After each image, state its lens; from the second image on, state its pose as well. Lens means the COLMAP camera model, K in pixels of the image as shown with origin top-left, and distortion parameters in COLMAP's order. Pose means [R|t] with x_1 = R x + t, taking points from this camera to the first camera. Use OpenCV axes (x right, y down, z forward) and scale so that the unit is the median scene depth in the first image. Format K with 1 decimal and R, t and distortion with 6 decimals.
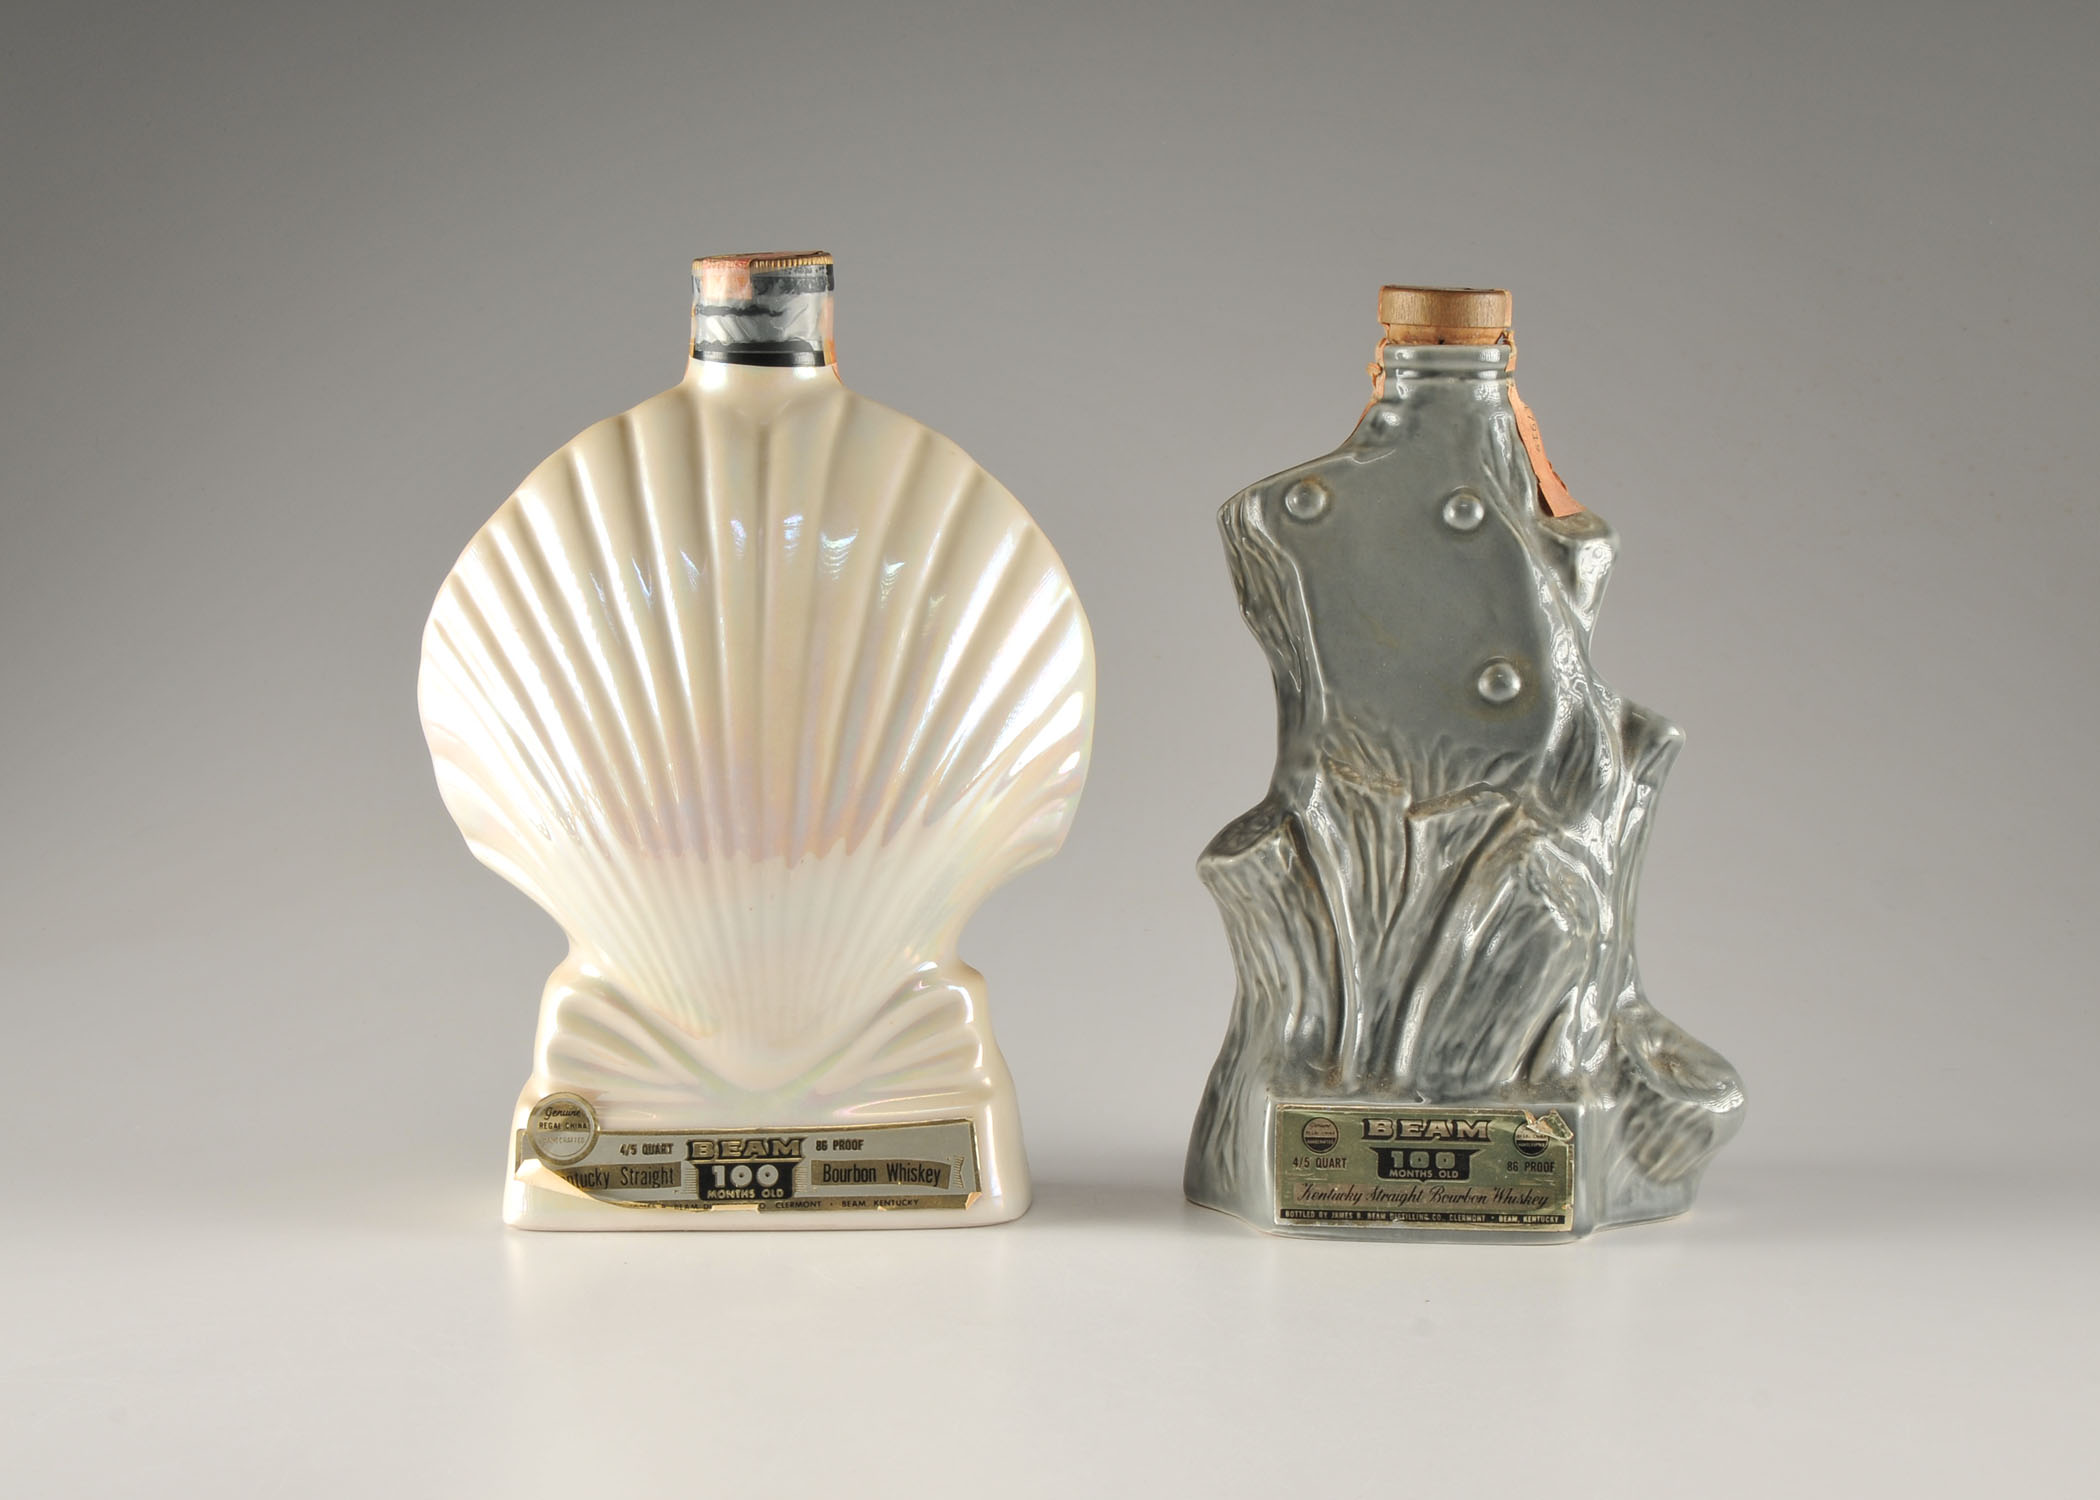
lens RADIAL K [[4739.7, 0, 1043.2], [0, 4739.7, 757.6], [0, 0, 1]] dist [-0.055996, 0.000000]
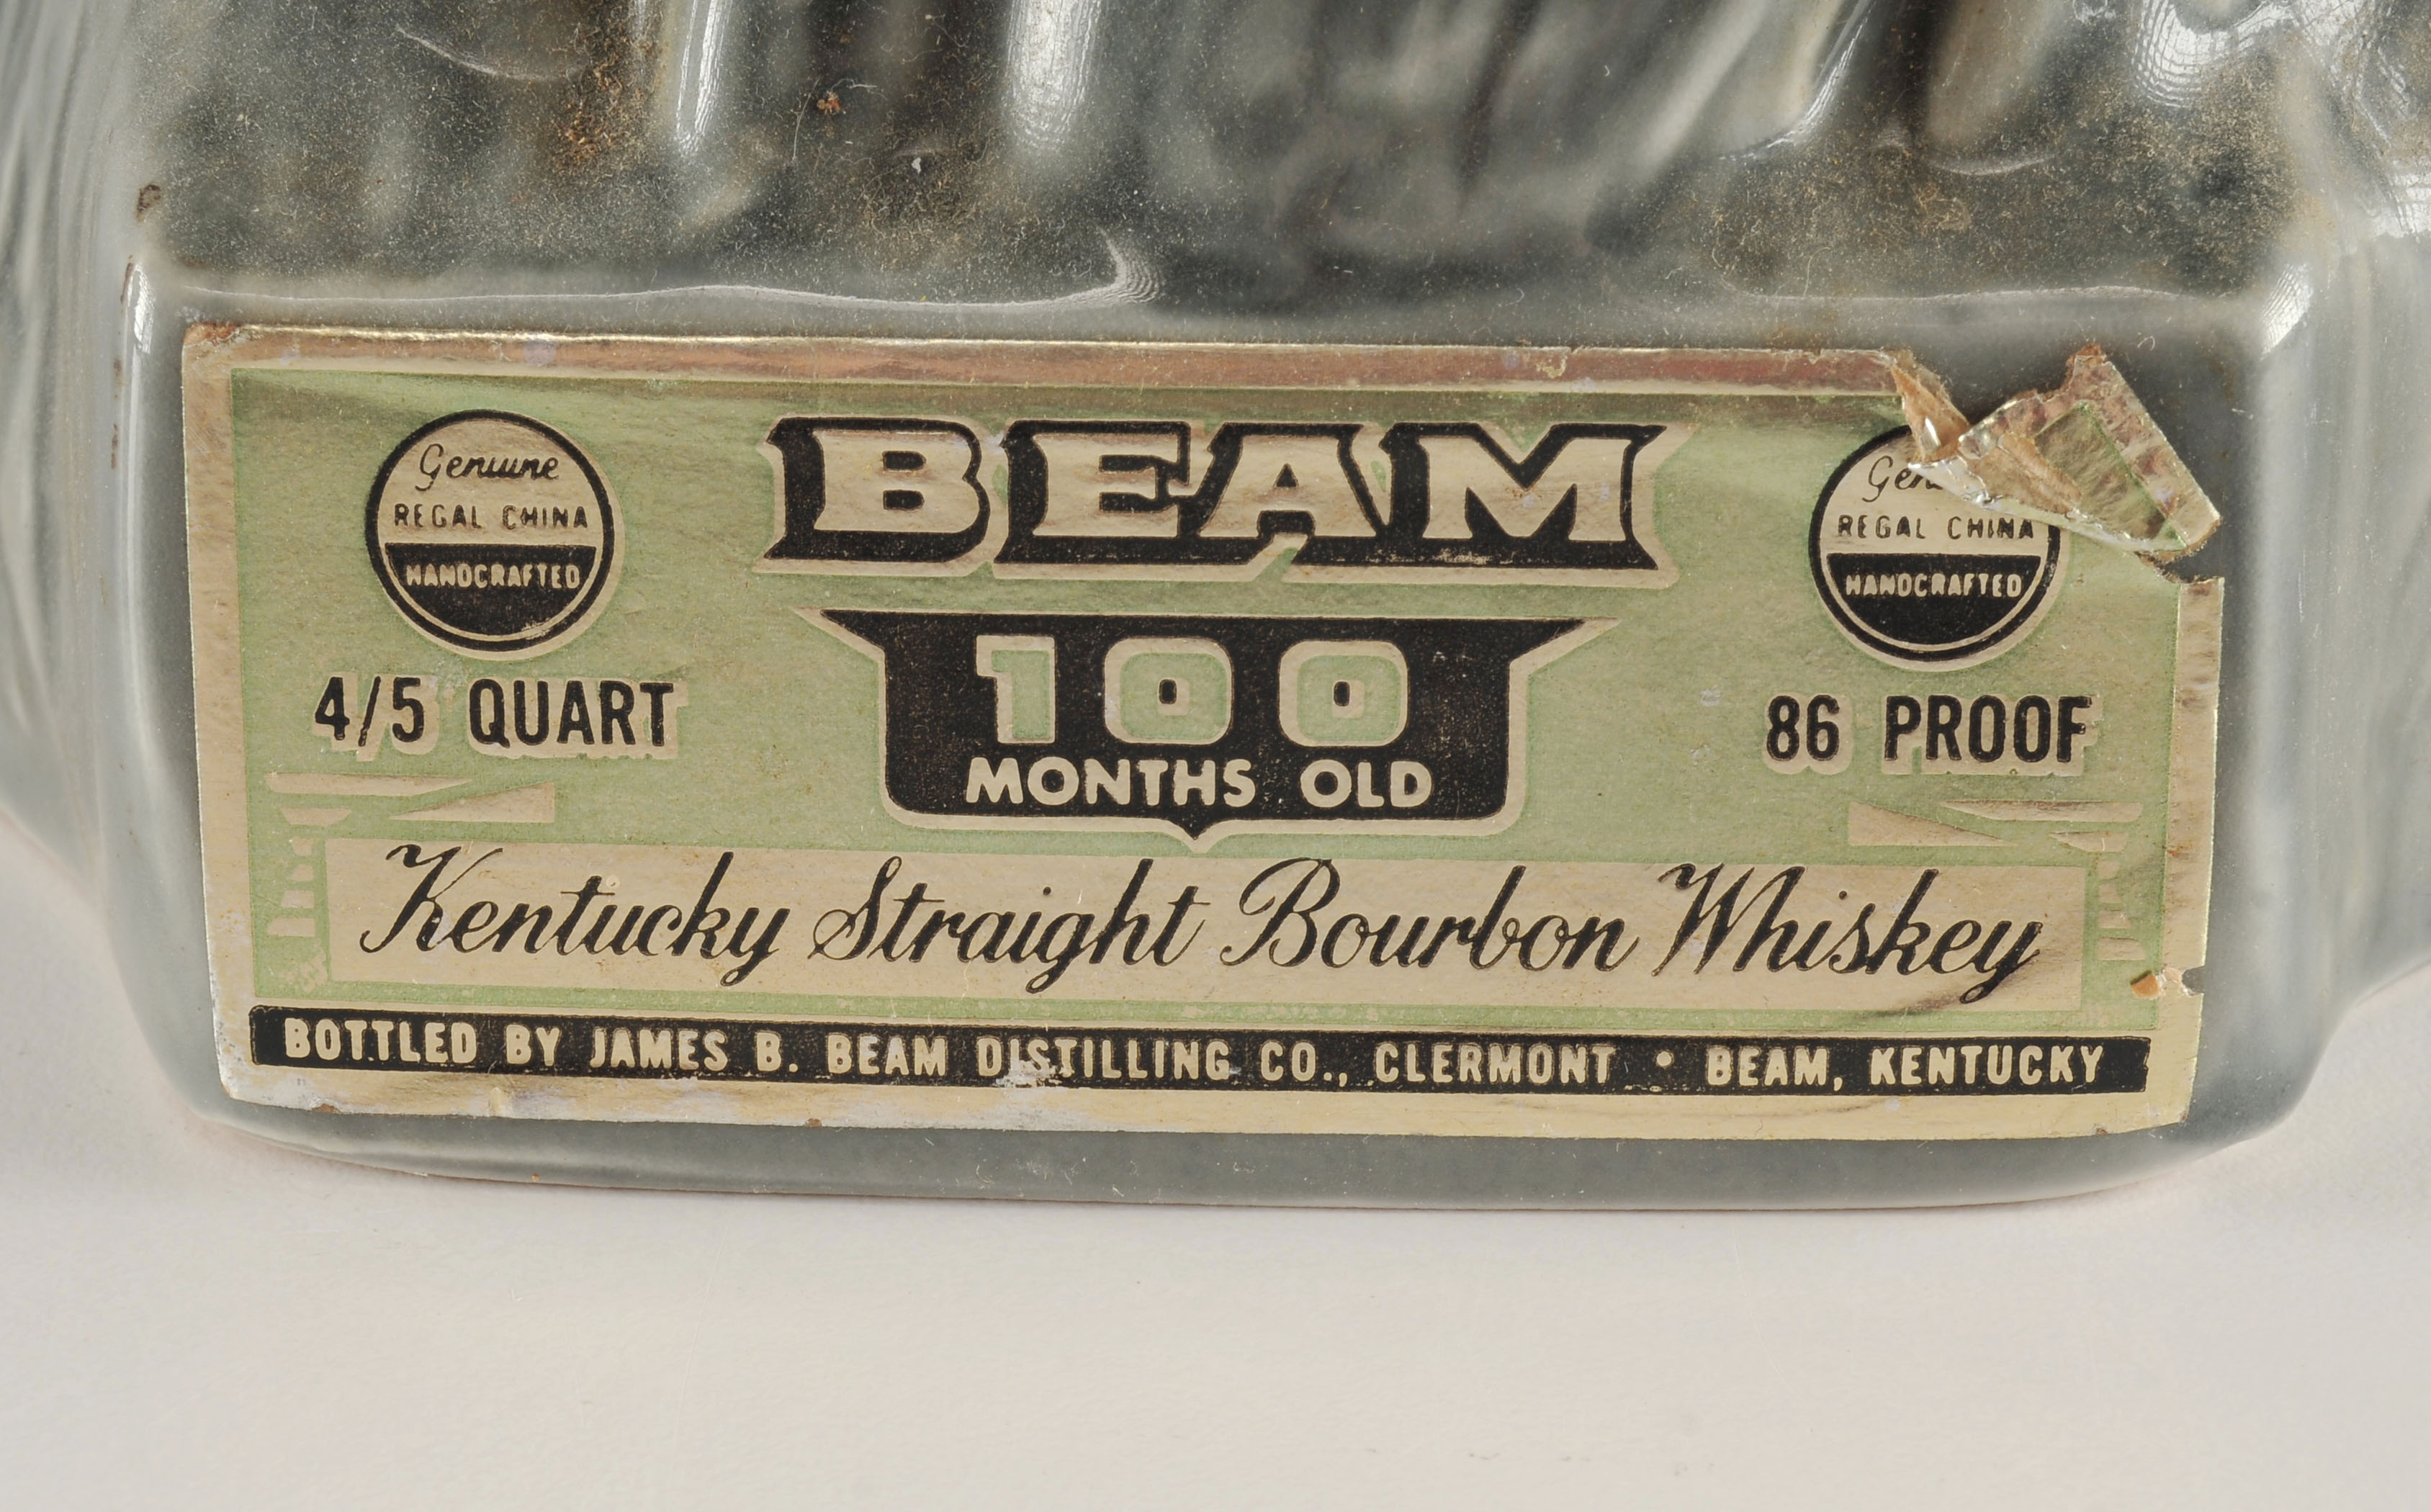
lens RADIAL K [[6564.6, 0, 1228.9], [0, 6564.6, 759.8], [0, 0, 1]] dist [-0.062380, 0.000000]
pose [[0.999627, -0.020718, 0.017782, 0.076594], [0.013716, 0.944212, 0.329053, 0.019806], [-0.023607, -0.328686, 0.944144, 0.796418]]
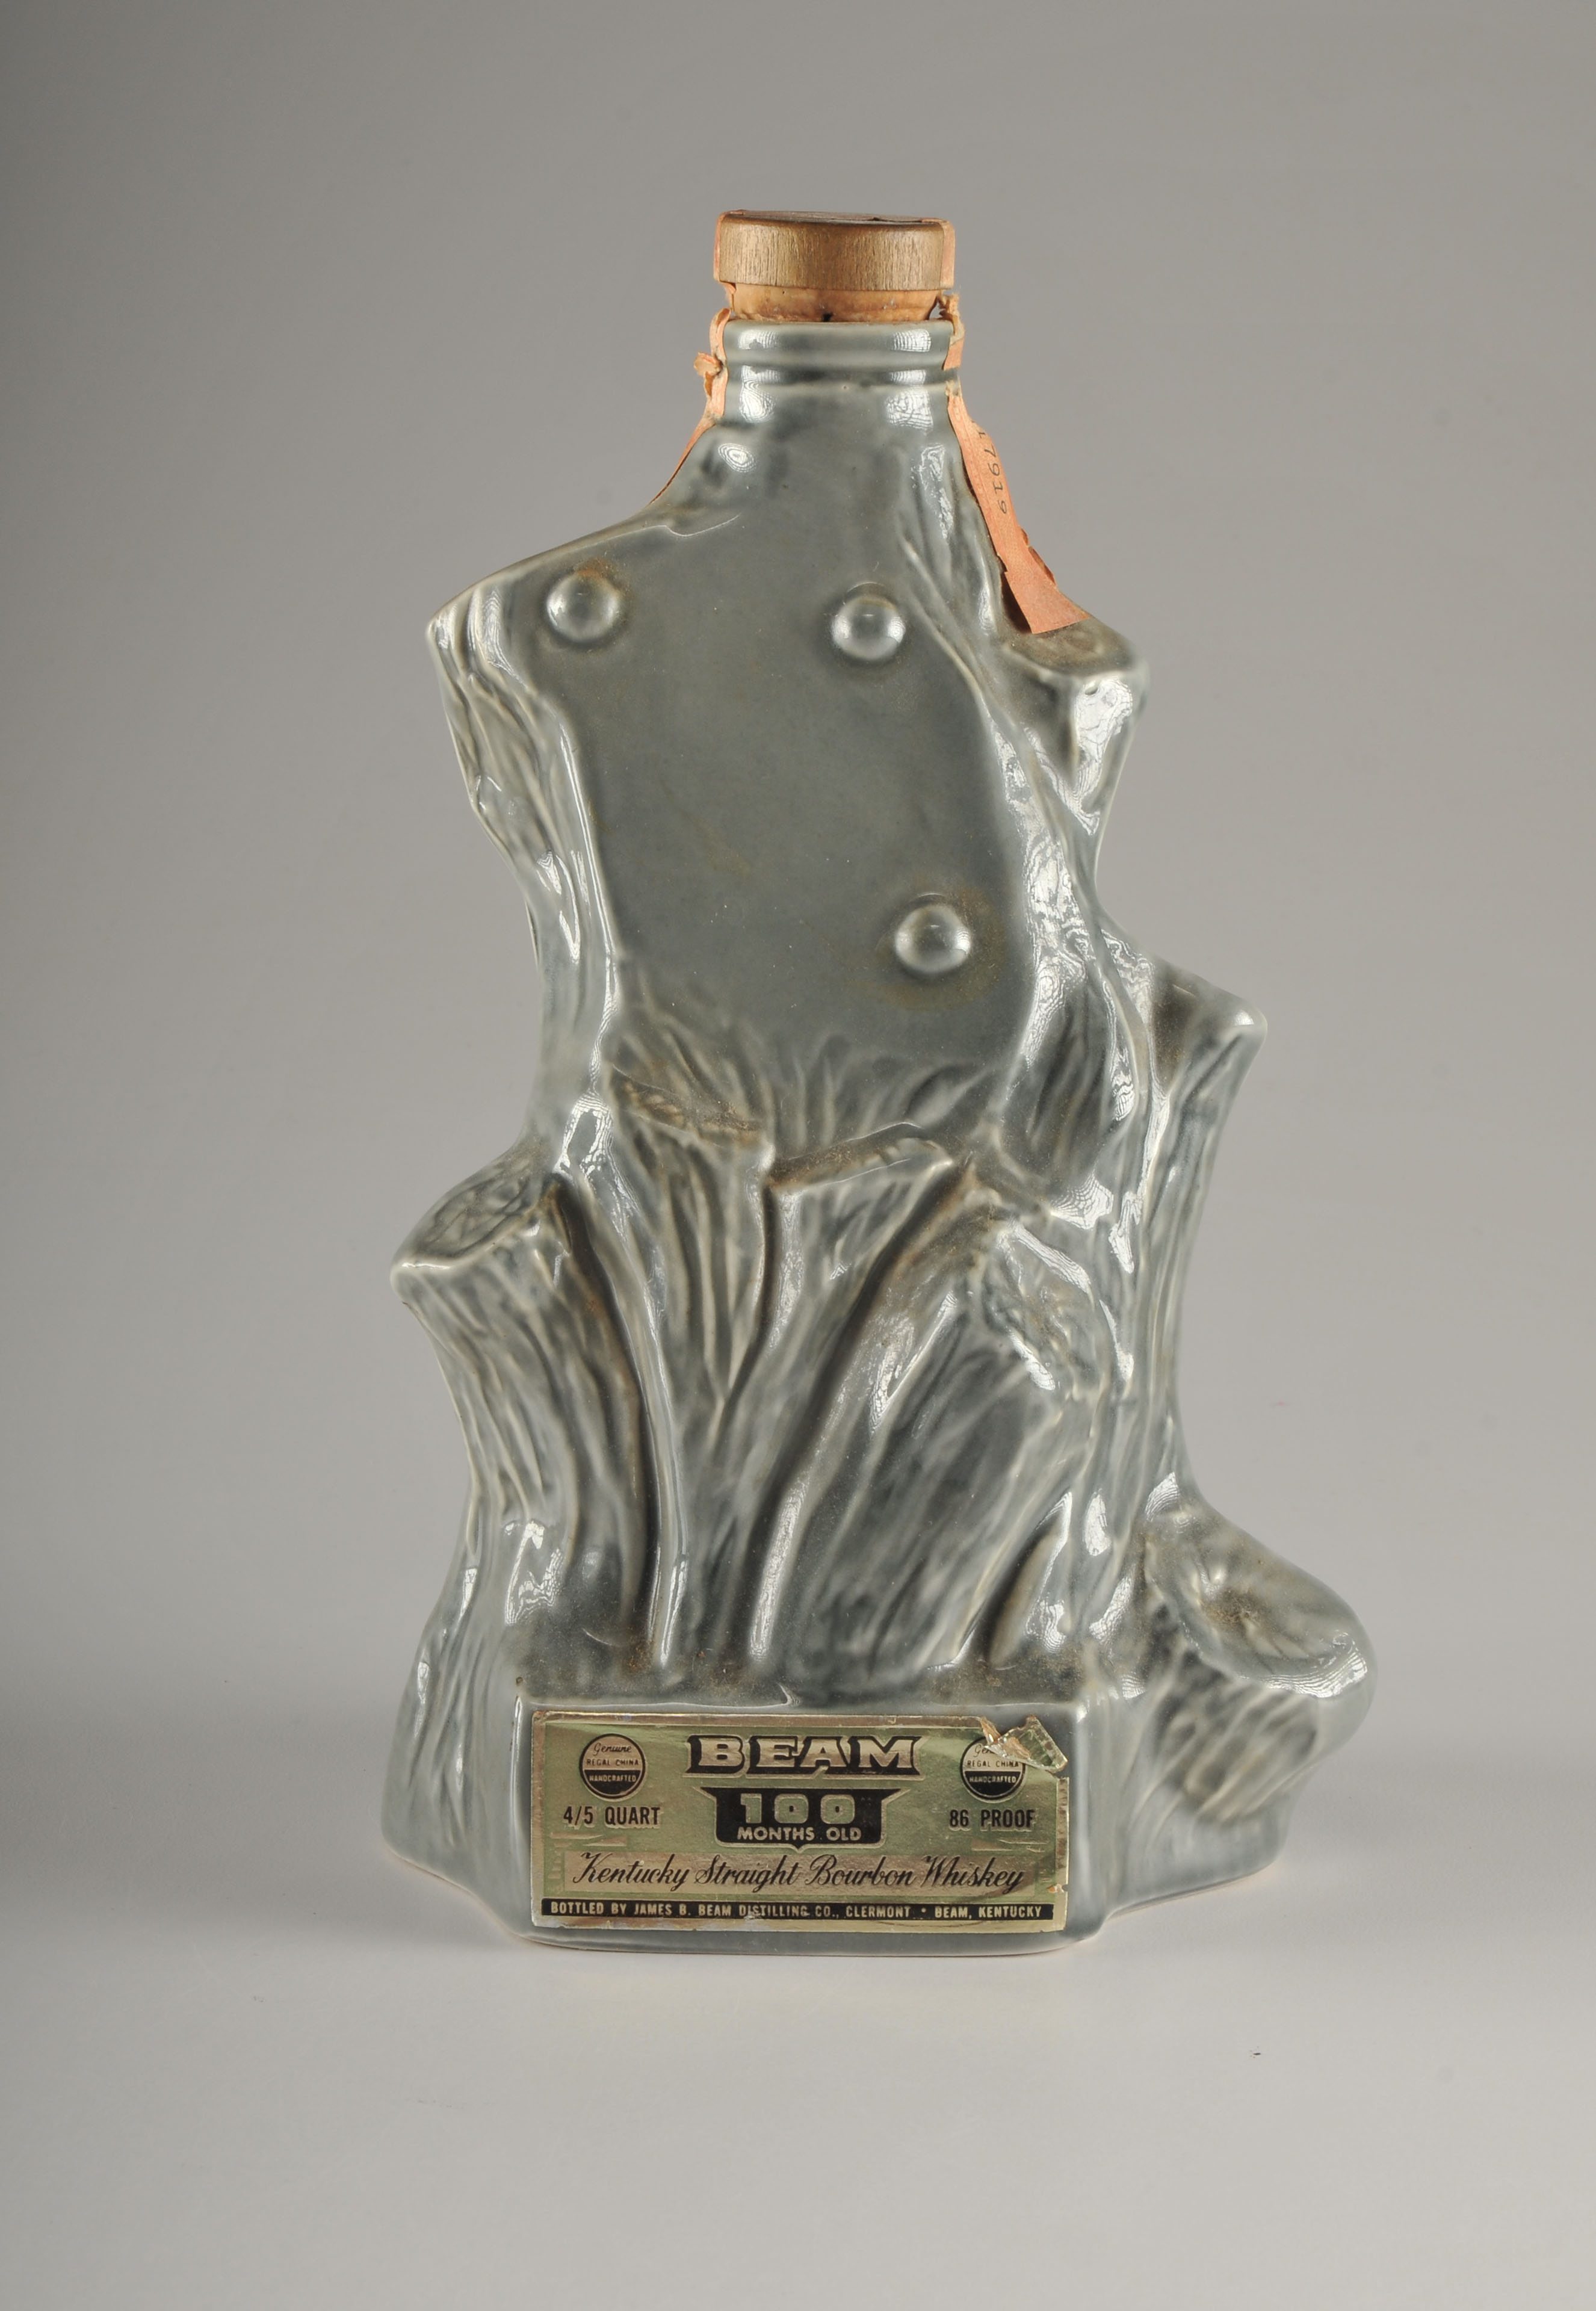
lens RADIAL K [[5766.1, 0, 808.3], [0, 5766.1, 1145.9], [0, 0, 1]] dist [-0.057498, 0.000000]
pose [[0.998048, -0.010728, 0.061531, 0.040164], [0.005852, 0.996865, 0.078899, -0.045067], [-0.062185, -0.078385, 0.994982, 0.330051]]
